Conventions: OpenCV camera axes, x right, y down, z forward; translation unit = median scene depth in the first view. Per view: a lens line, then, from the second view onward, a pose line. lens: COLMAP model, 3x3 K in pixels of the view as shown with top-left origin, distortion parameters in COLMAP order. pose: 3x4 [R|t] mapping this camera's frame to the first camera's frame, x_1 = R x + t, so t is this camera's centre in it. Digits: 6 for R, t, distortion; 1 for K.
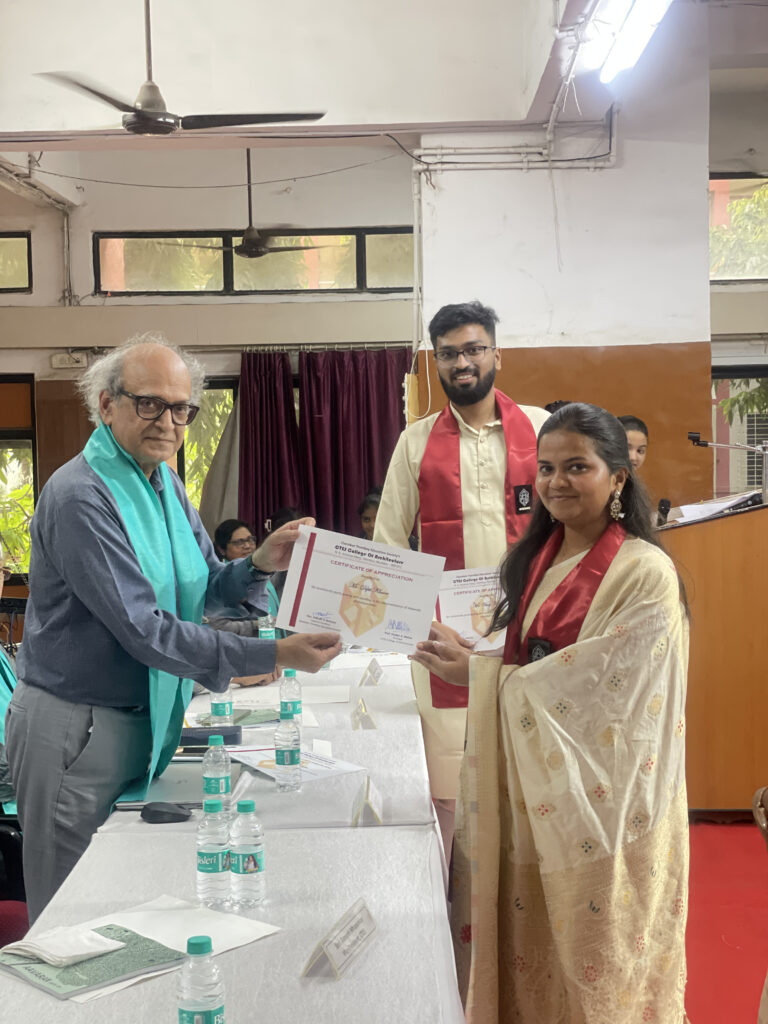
lens RADIAL K [[1522.8, 0, 375.1], [0, 1522.8, 507.9], [0, 0, 1]] dist [0.114071, 0.000000]
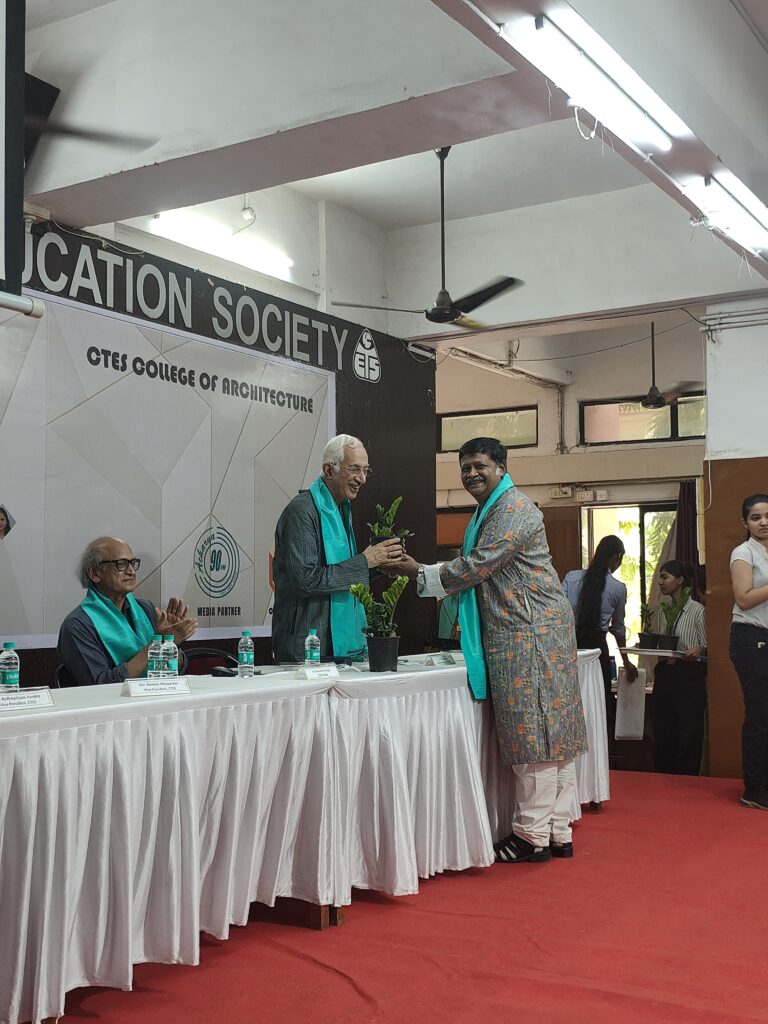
lens RADIAL K [[1244.3, 0, 414.7], [0, 1244.3, 500.5], [0, 0, 1]] dist [0.226052, 0.000000]
pose [[0.877328, -0.025606, -0.479208, 0.340089], [-0.032992, 0.992995, -0.113461, 0.066886], [0.478756, 0.115352, 0.870337, -0.090194]]
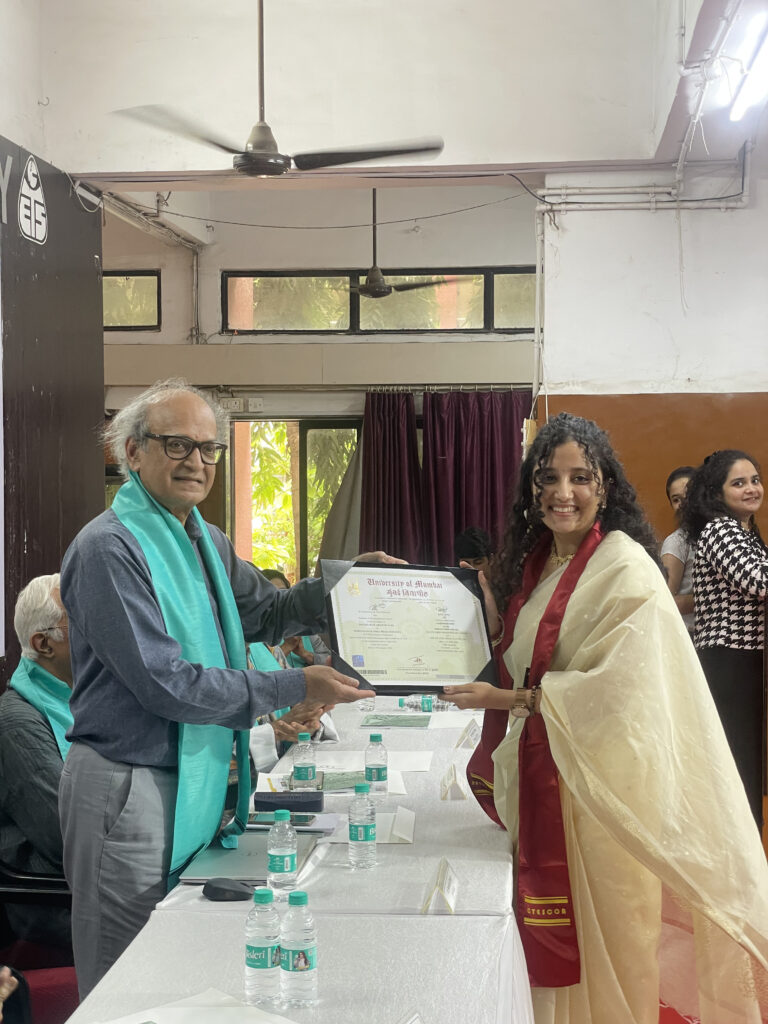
lens RADIAL K [[1522.8, 0, 390.9], [0, 1522.8, 516.0], [0, 0, 1]] dist [0.114071, 0.000000]
pose [[0.996504, 0.019512, -0.081236, 0.015499], [-0.020902, 0.999649, -0.016296, -0.008344], [0.080889, 0.017937, 0.996562, 0.024478]]
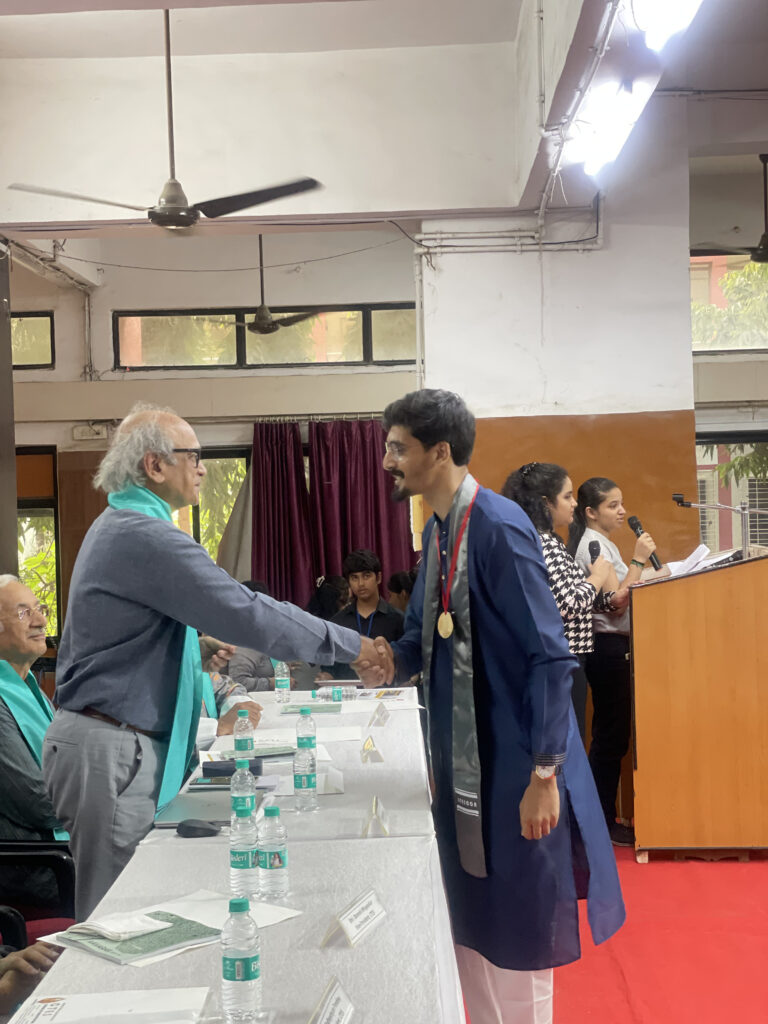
lens RADIAL K [[1522.8, 0, 379.9], [0, 1522.8, 507.6], [0, 0, 1]] dist [0.114071, 0.000000]
pose [[0.999955, -0.009237, -0.002207, 0.001090], [0.009128, 0.998948, -0.044940, 0.005833], [0.002620, 0.044918, 0.998987, -0.063497]]
